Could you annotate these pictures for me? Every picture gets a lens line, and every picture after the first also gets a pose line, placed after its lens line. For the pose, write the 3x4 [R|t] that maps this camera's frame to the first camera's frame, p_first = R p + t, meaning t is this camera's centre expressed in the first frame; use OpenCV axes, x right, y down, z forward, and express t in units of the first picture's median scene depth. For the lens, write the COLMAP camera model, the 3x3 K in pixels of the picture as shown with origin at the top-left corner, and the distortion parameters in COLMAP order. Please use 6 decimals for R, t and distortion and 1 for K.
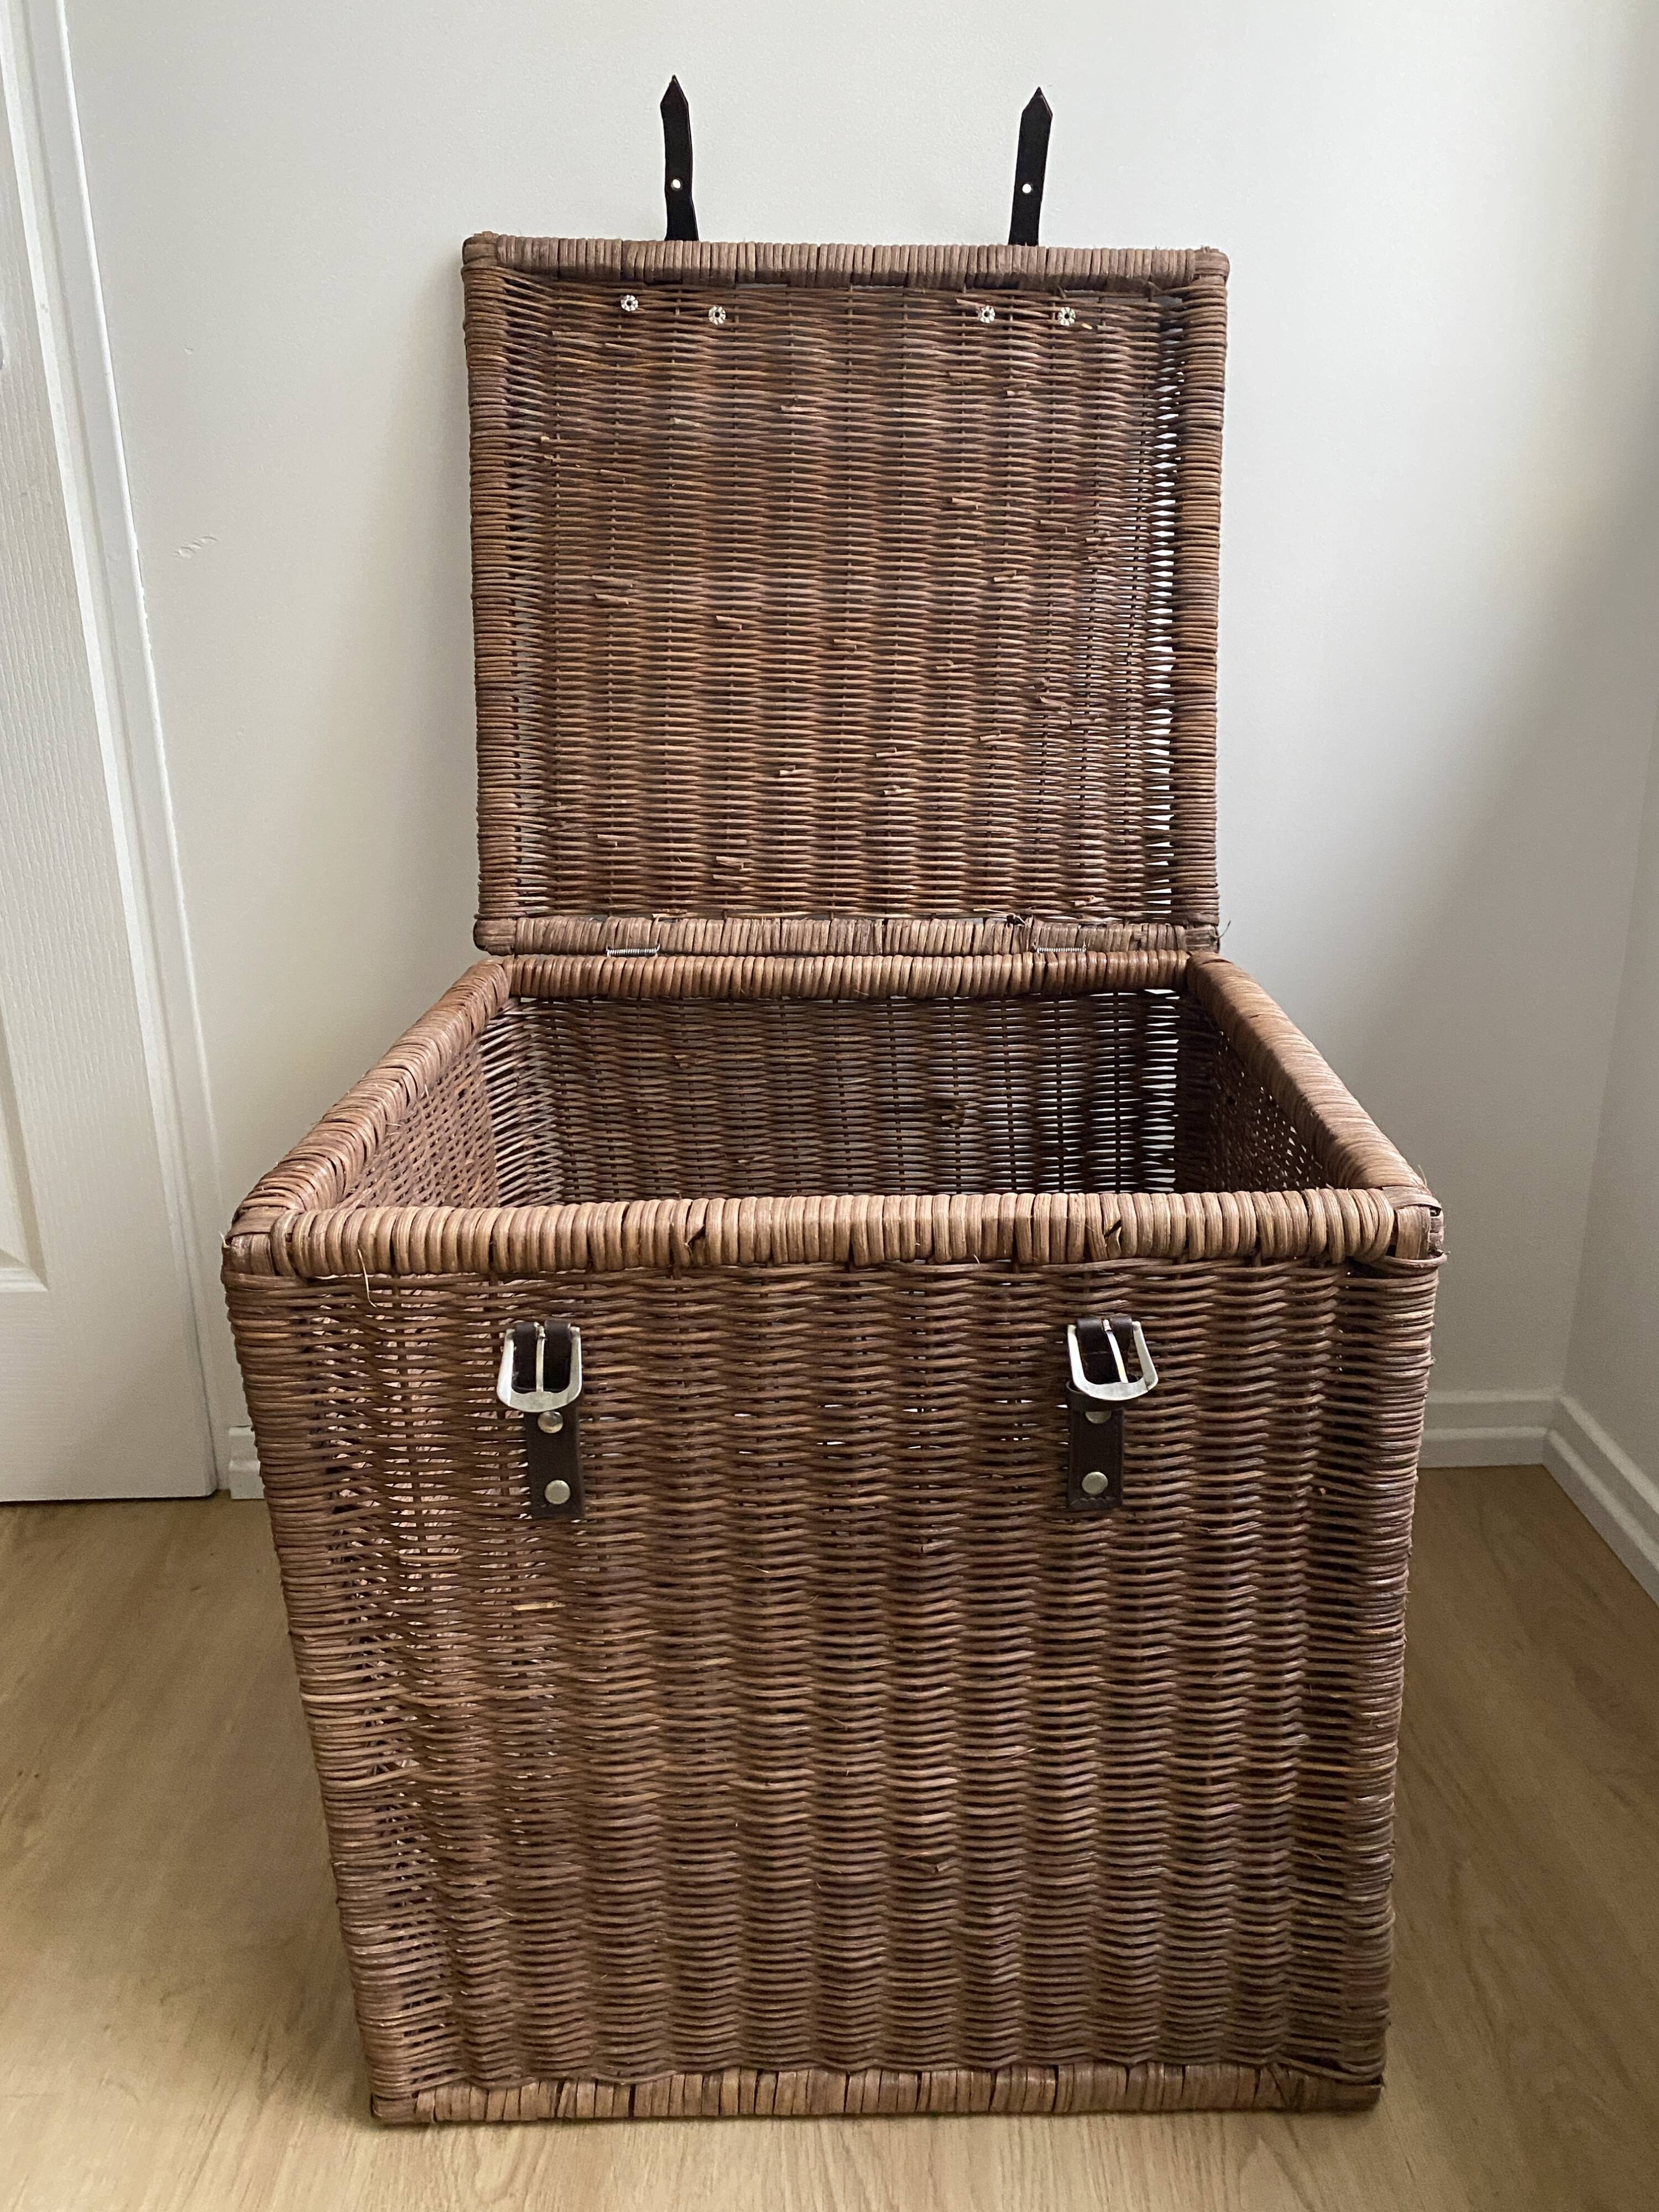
lens RADIAL K [[1691.8, 0, 814.9], [0, 1691.8, 1120.7], [0, 0, 1]] dist [0.001766, -0.040665]
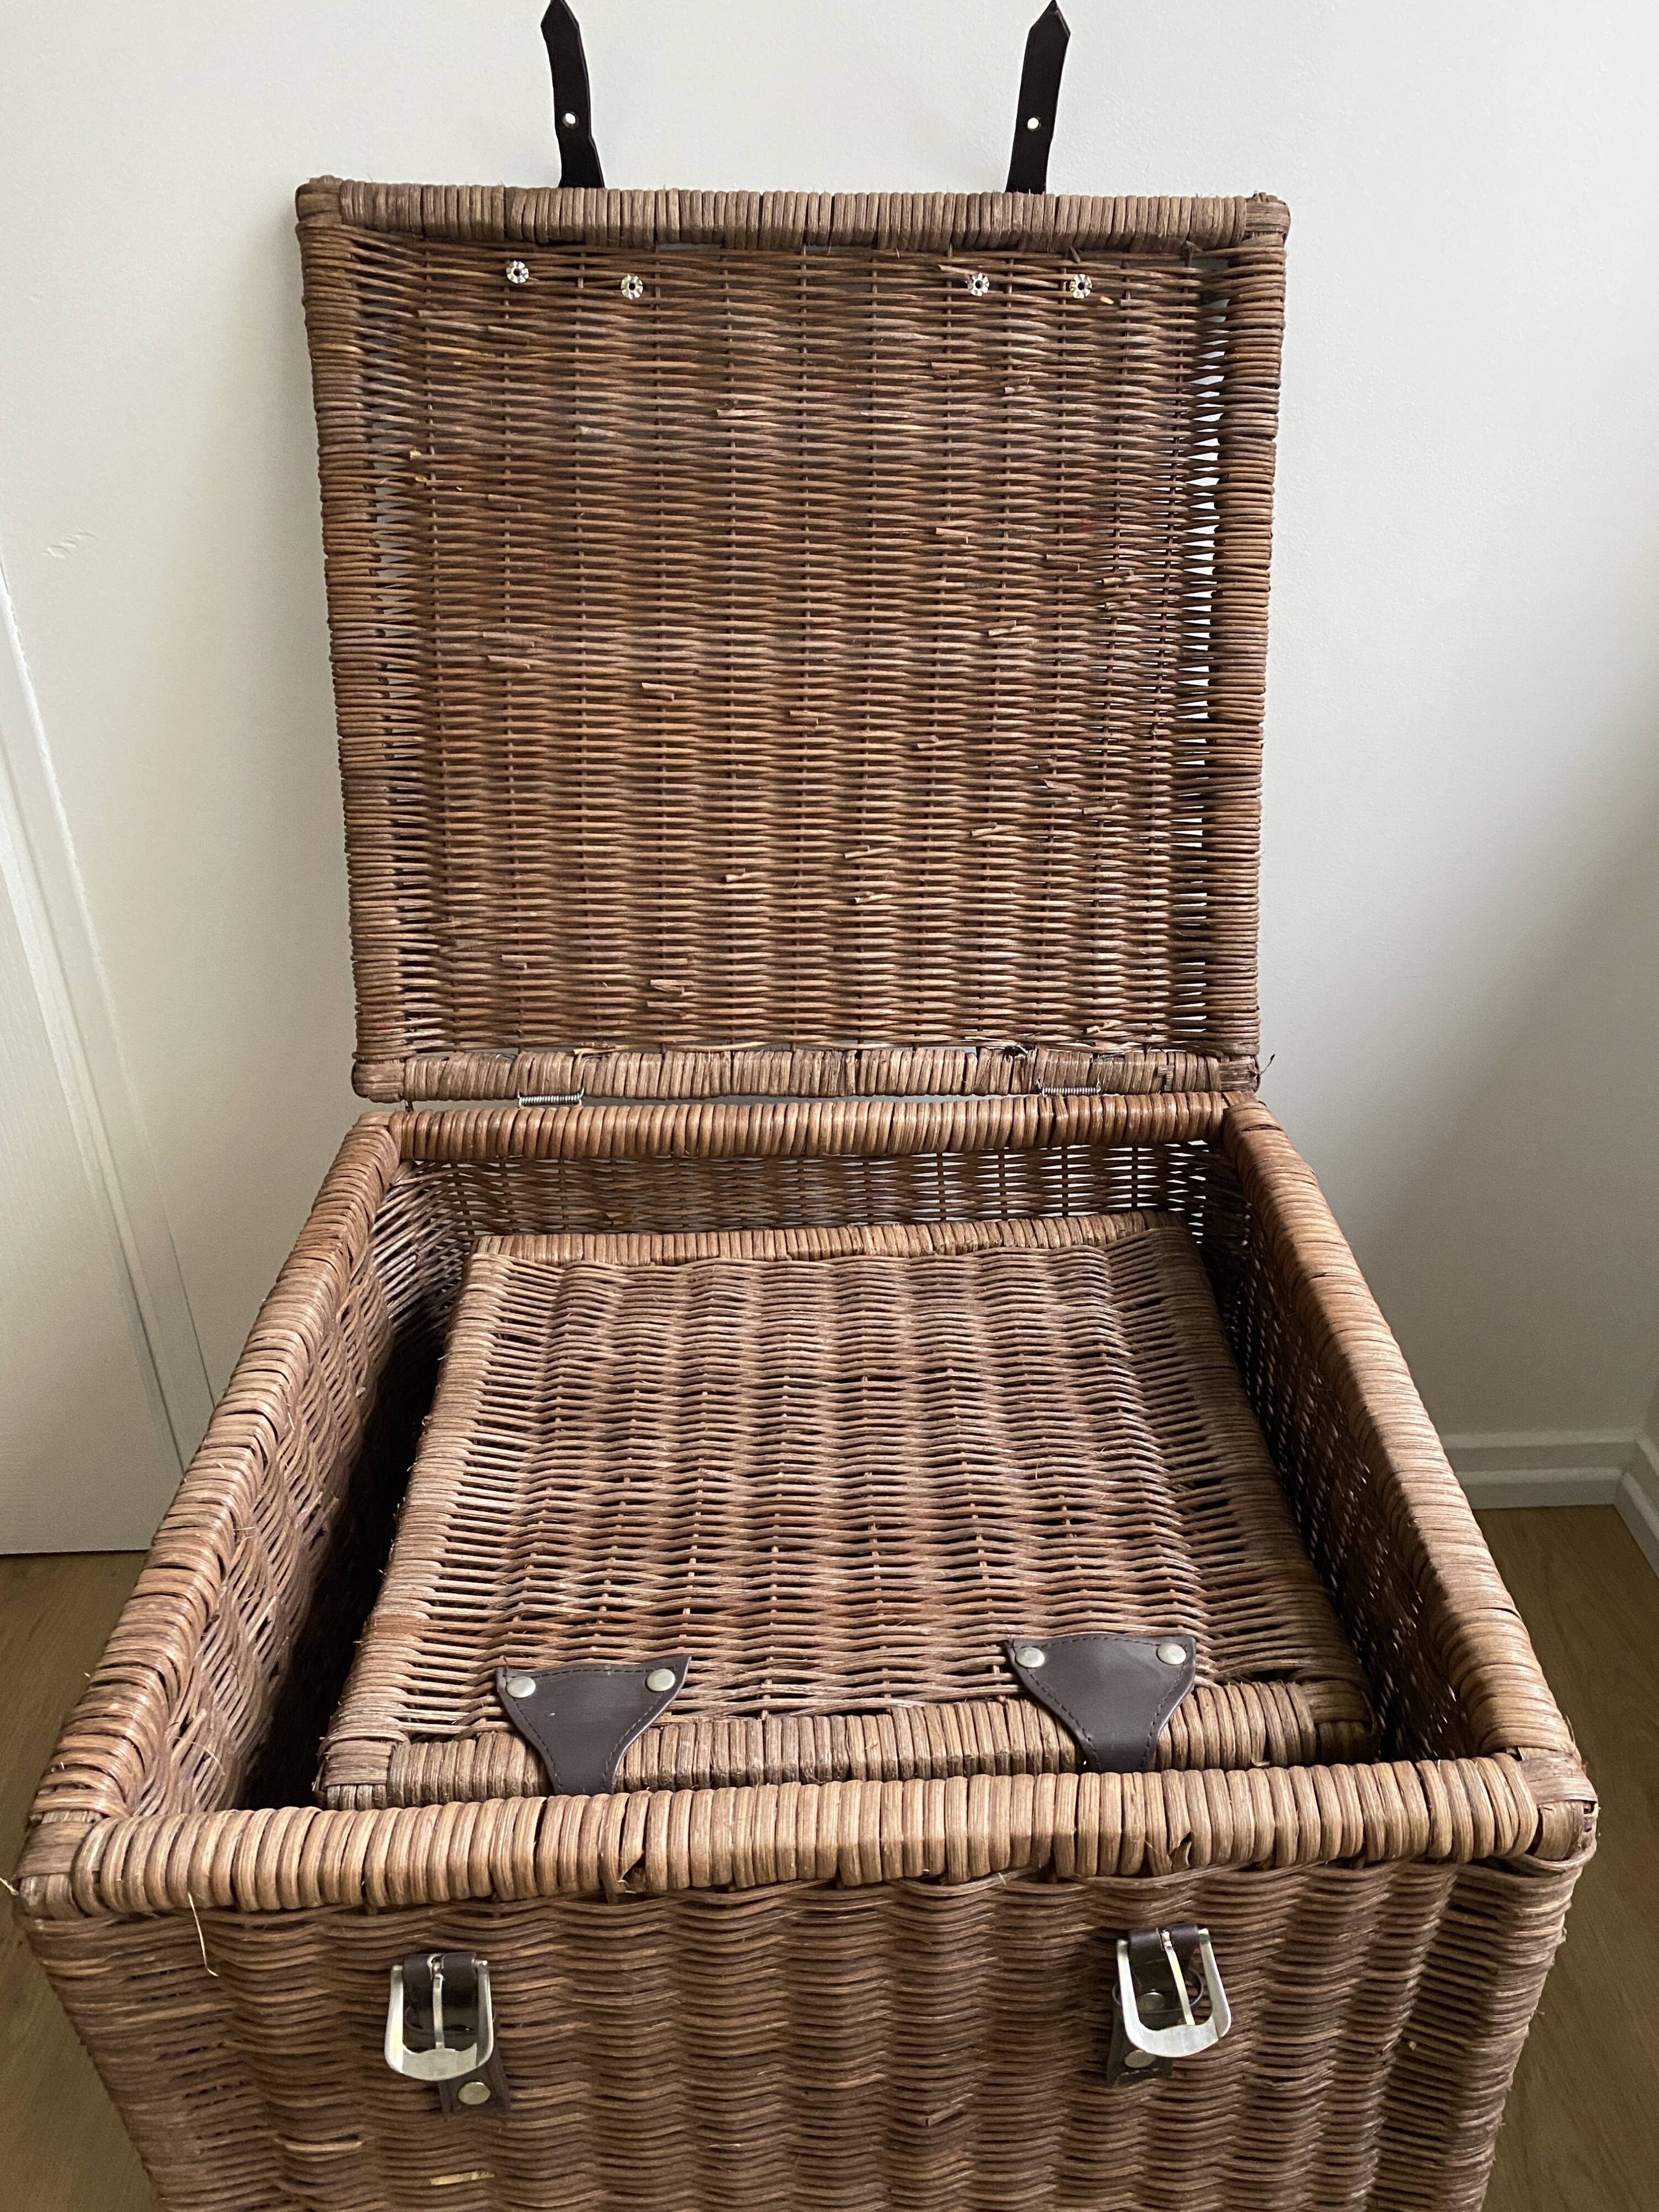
lens RADIAL K [[1691.8, 0, 829.6], [0, 1691.8, 1054.7], [0, 0, 1]] dist [0.001766, -0.040665]
pose [[0.999214, -0.019417, 0.034566, -0.000892], [0.014106, 0.988924, 0.147748, -0.245845], [-0.037052, -0.147144, 0.988421, 0.183361]]
